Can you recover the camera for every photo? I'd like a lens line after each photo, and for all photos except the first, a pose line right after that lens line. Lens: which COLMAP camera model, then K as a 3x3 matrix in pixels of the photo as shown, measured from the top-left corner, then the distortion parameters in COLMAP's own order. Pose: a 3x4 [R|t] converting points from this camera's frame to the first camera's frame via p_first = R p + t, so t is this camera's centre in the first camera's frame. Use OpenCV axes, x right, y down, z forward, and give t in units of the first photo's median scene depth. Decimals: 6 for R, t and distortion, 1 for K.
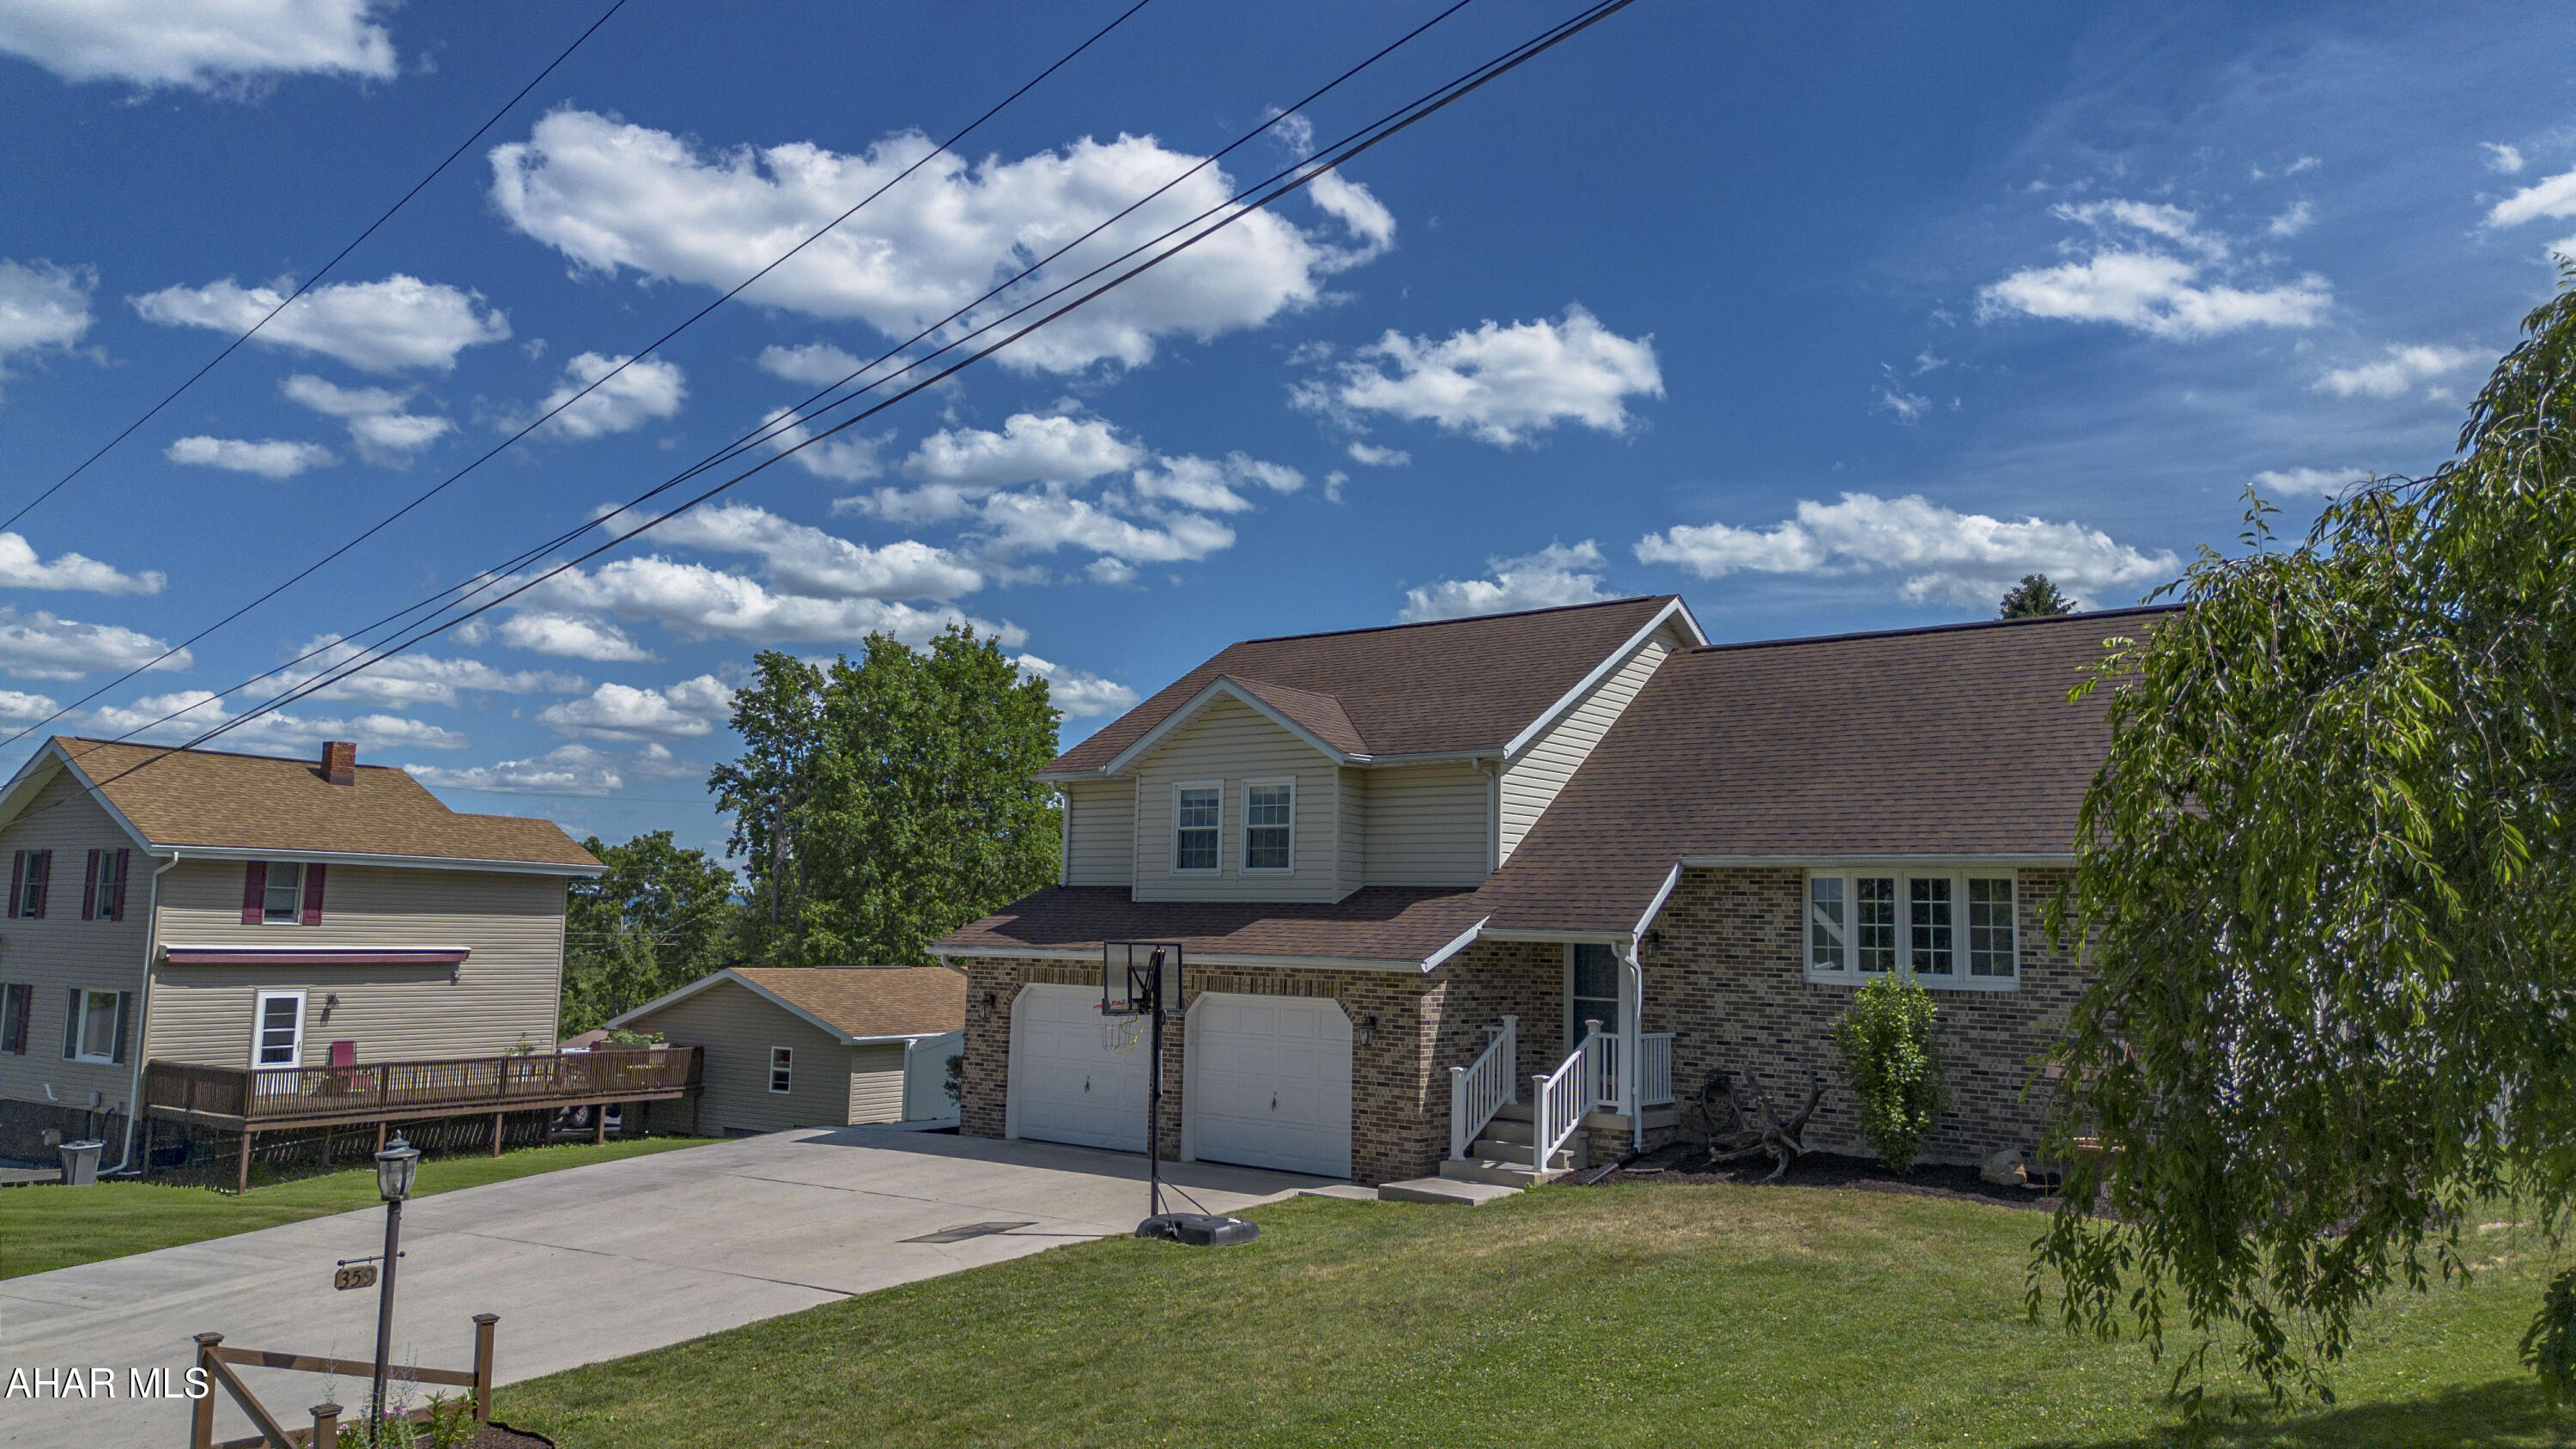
lens RADIAL K [[1790.0, 0, 1288.4], [0, 1790.0, 679.6], [0, 0, 1]] dist [0.145970, -0.326868]
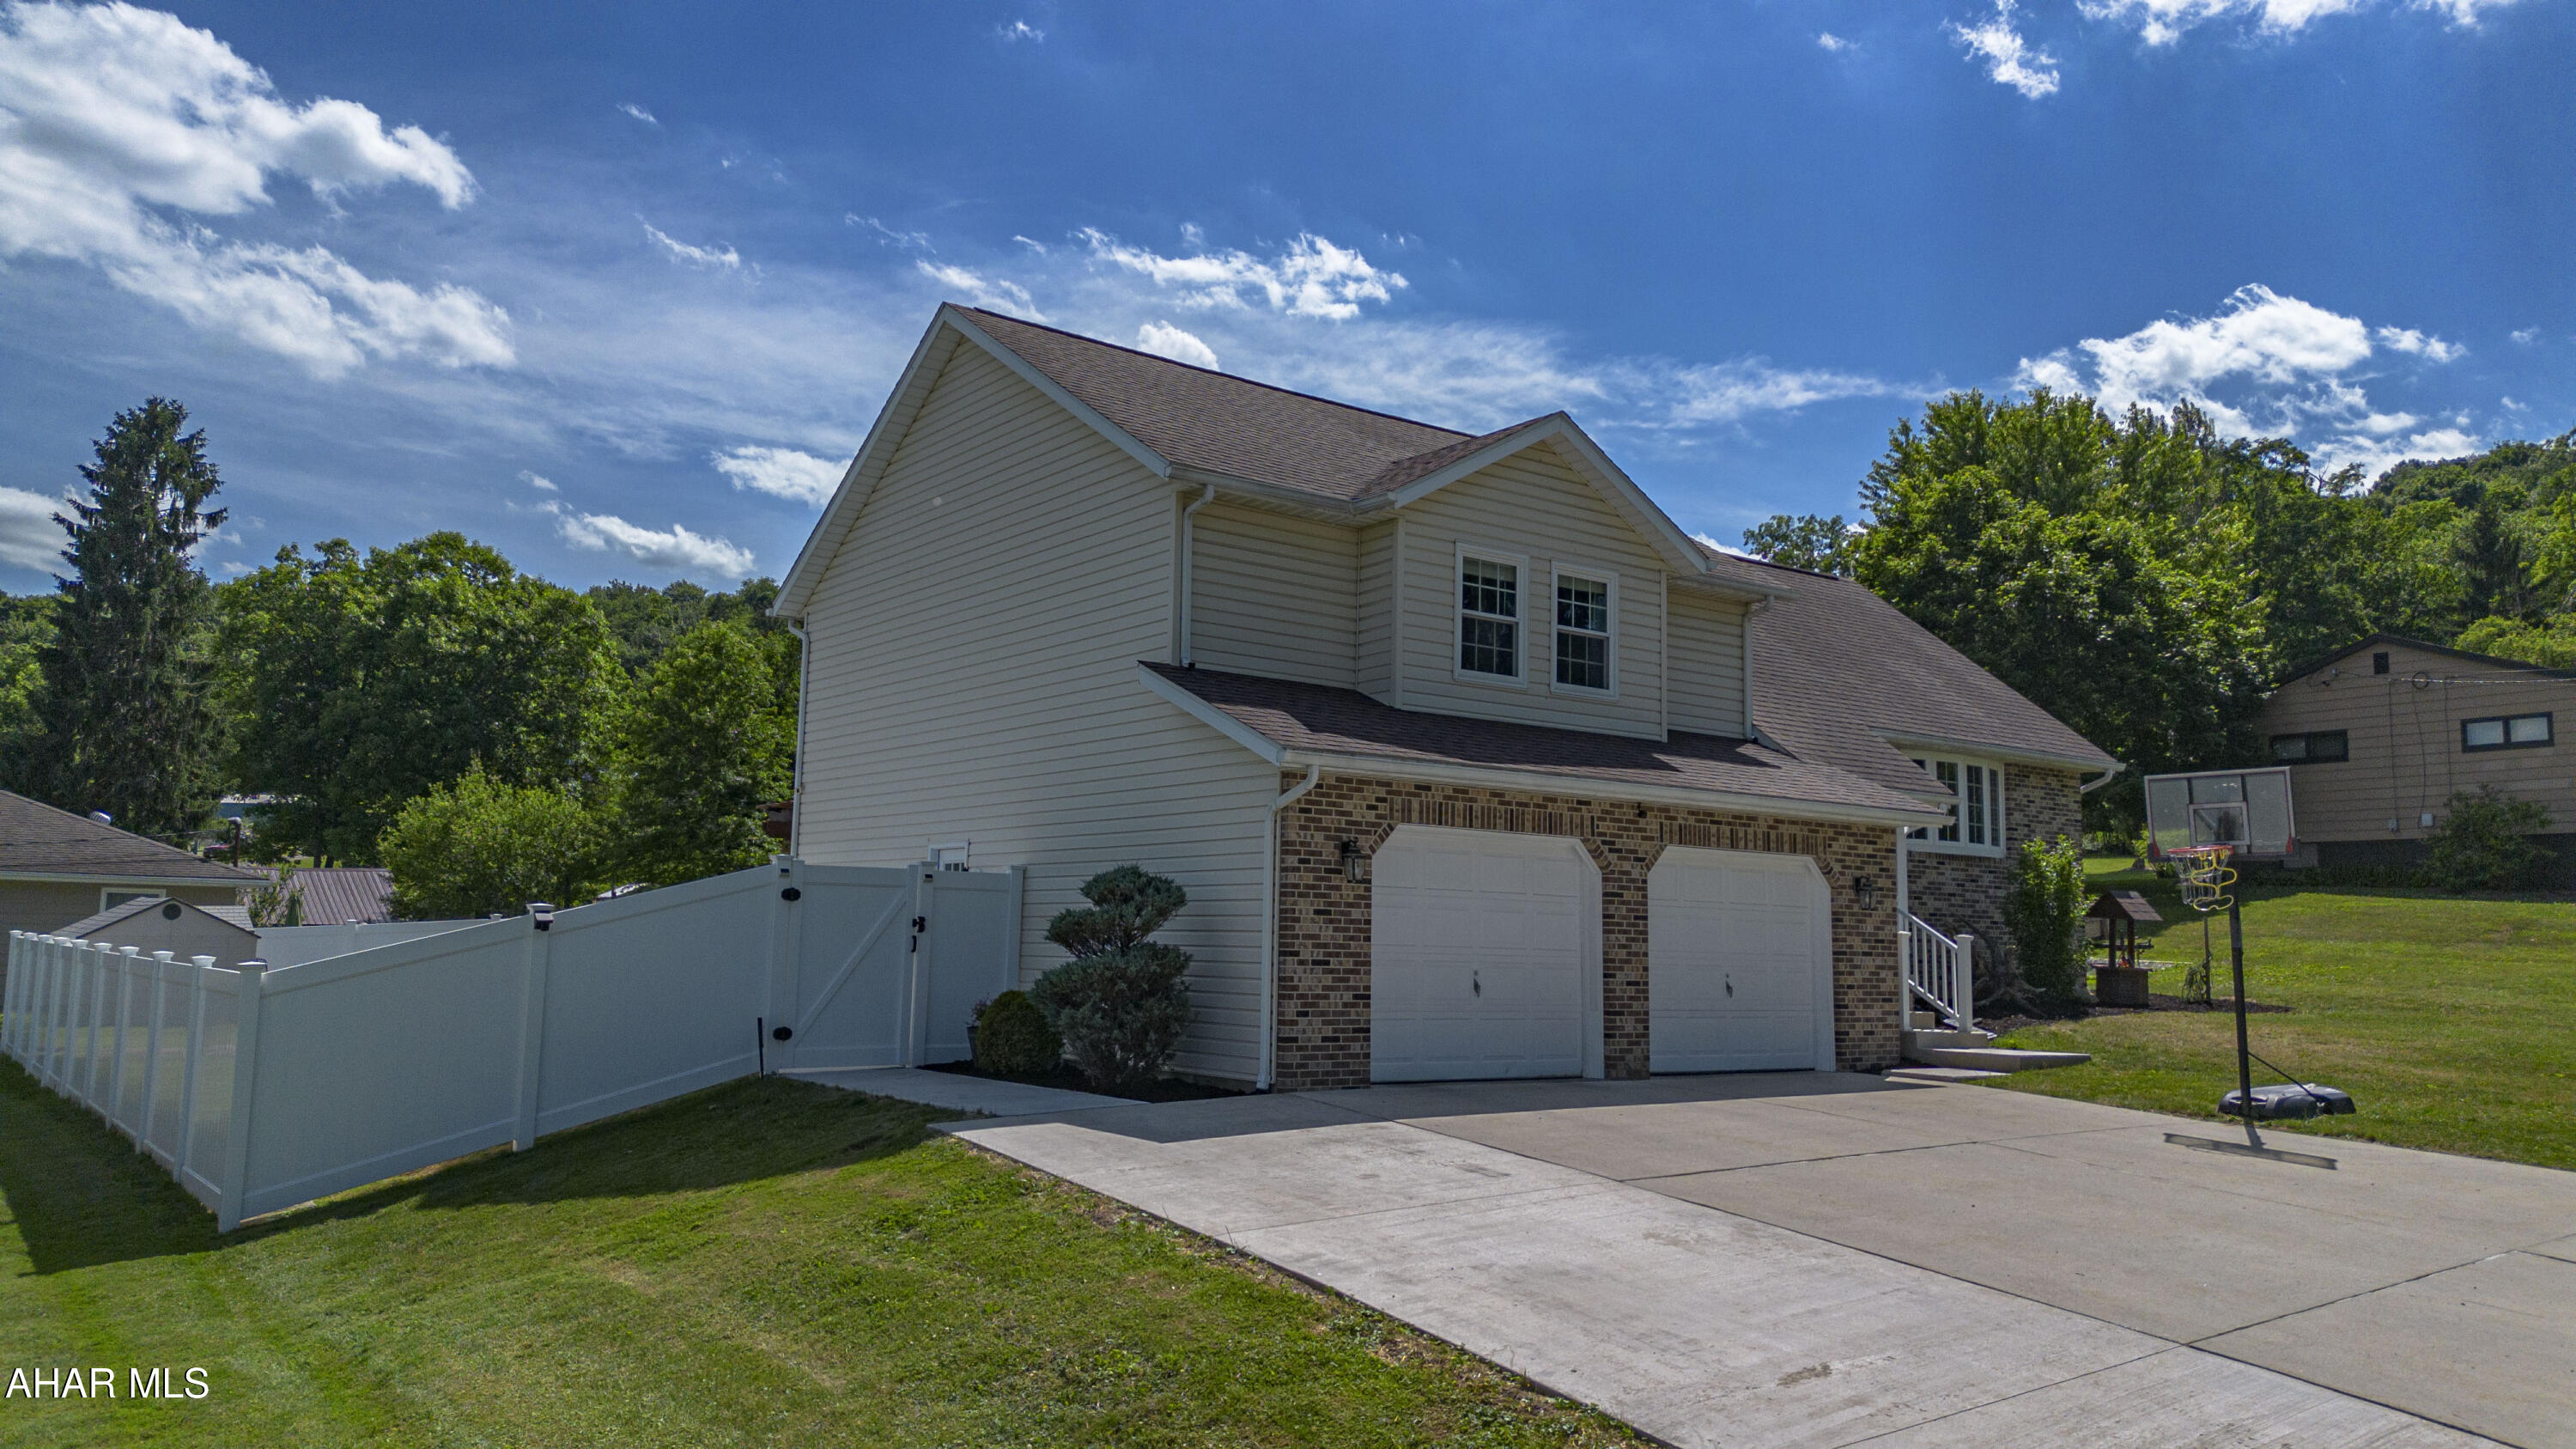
lens RADIAL K [[1792.8, 0, 1281.5], [0, 1792.8, 683.3], [0, 0, 1]] dist [0.131365, -0.167275]
pose [[0.246112, 0.119402, 0.961859, -0.870722], [-0.152748, 0.984760, -0.083161, 0.211073], [-0.957129, -0.126455, 0.260600, 1.053212]]
